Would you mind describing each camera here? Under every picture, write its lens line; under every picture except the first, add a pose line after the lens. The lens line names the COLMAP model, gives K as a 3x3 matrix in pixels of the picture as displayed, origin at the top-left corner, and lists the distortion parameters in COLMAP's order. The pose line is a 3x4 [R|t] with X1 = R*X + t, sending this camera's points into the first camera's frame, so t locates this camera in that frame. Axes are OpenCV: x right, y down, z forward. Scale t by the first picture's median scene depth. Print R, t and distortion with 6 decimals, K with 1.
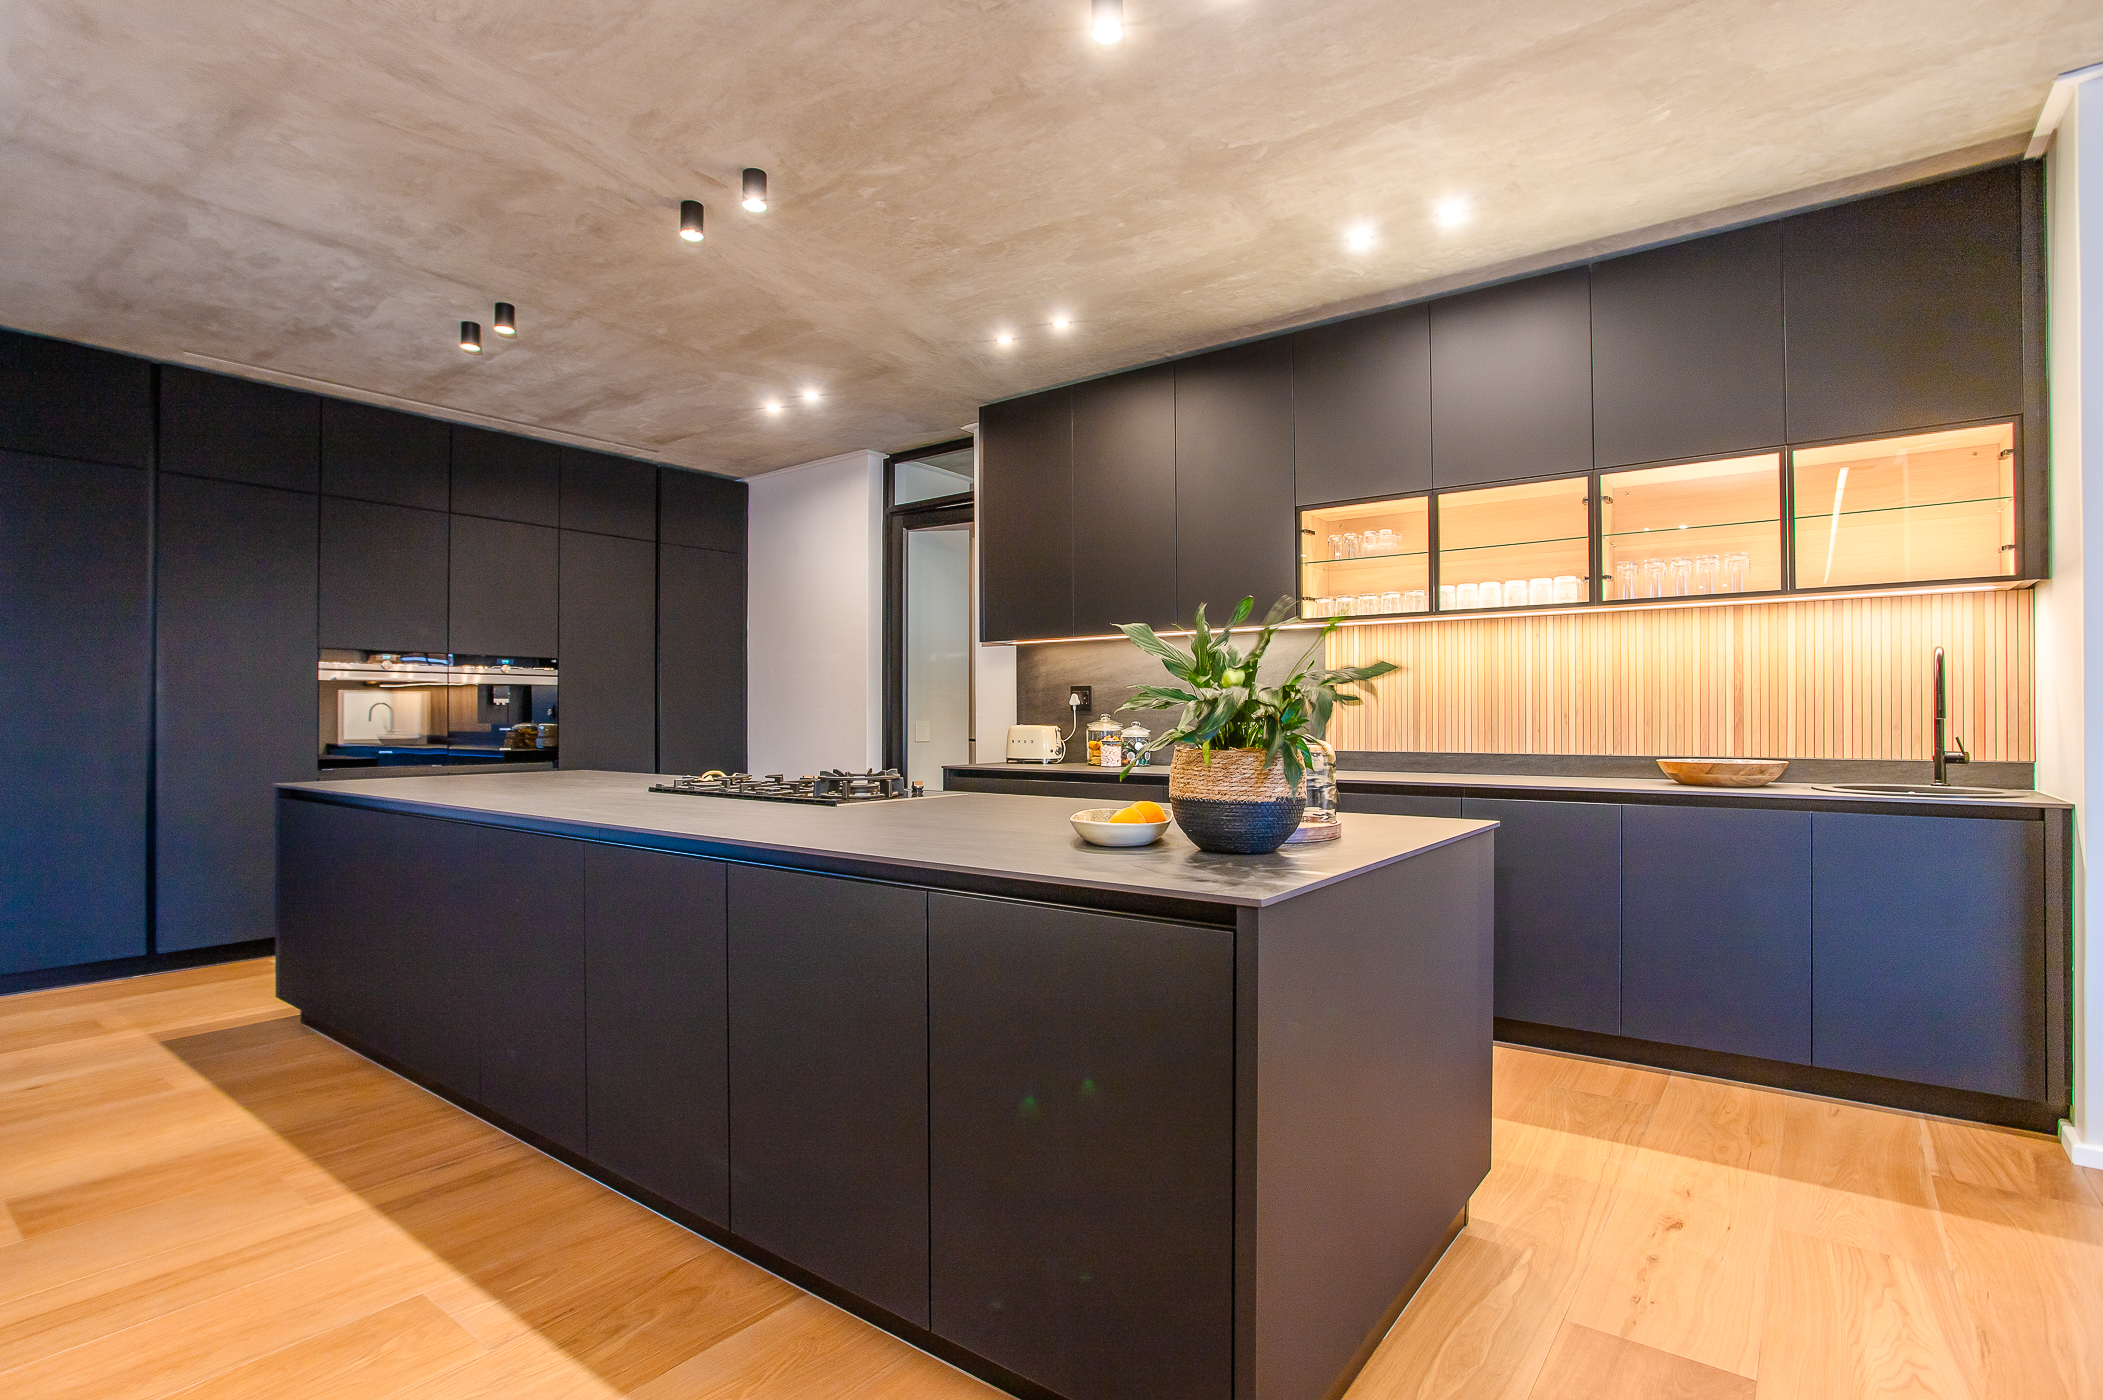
lens RADIAL K [[1037.1, 0, 1052.6], [0, 1037.1, 704.2], [0, 0, 1]] dist [-0.016944, 0.004311]
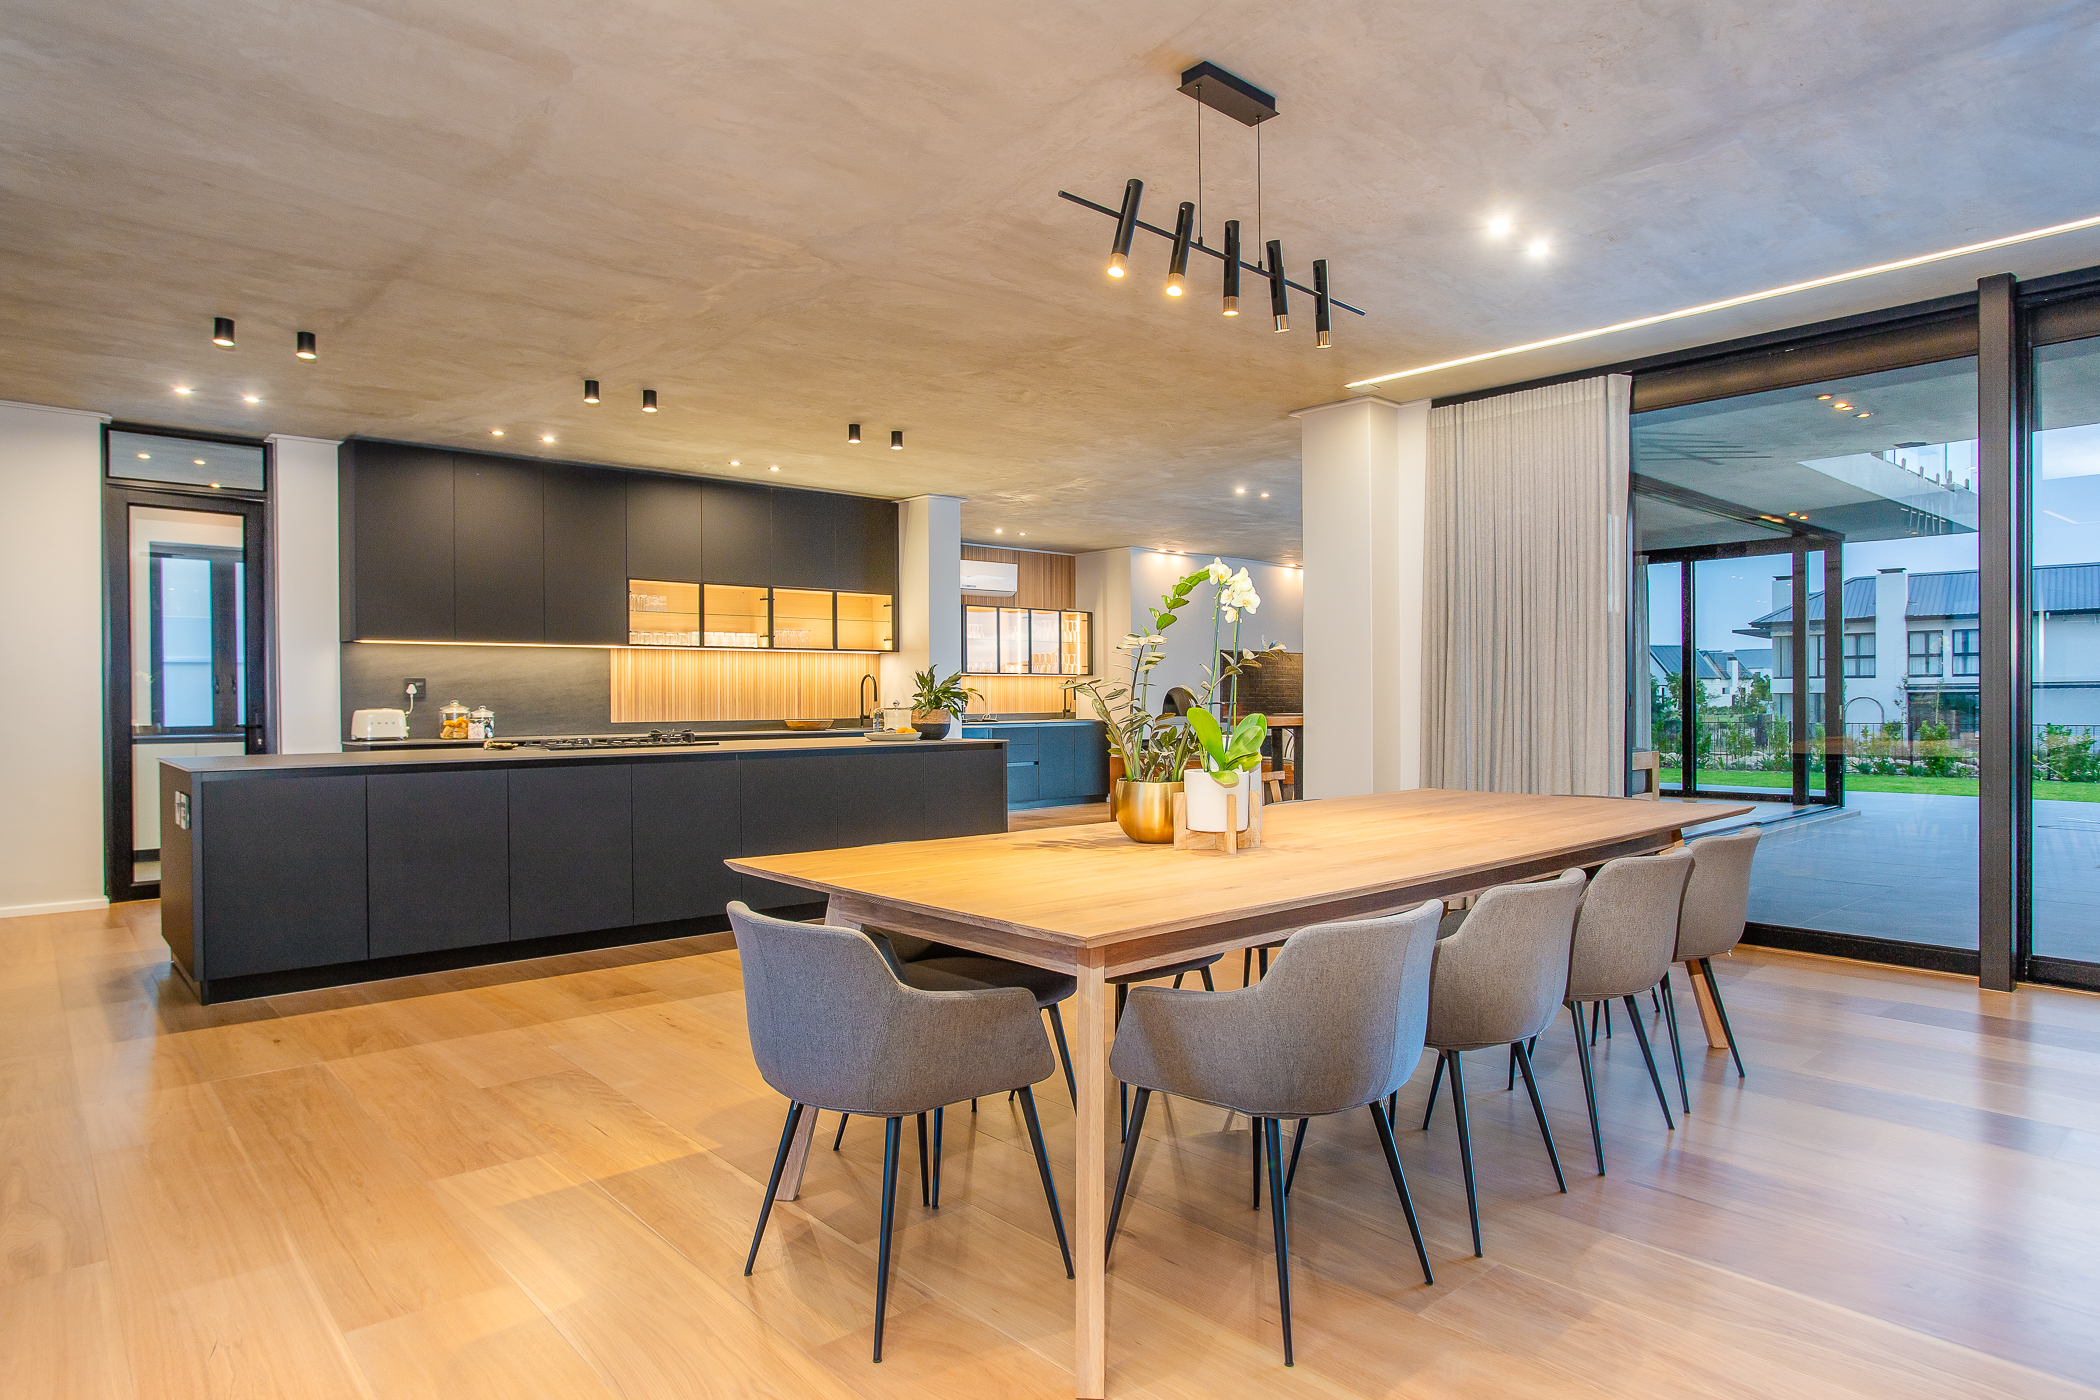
lens RADIAL K [[1149.6, 0, 1042.4], [0, 1149.6, 704.4], [0, 0, 1]] dist [-0.002579, 0.000695]
pose [[0.215346, 0.000599, 0.976538, -1.539637], [-0.001245, 0.999999, -0.000339, 0.017586], [-0.976537, -0.001143, 0.215346, -0.057714]]
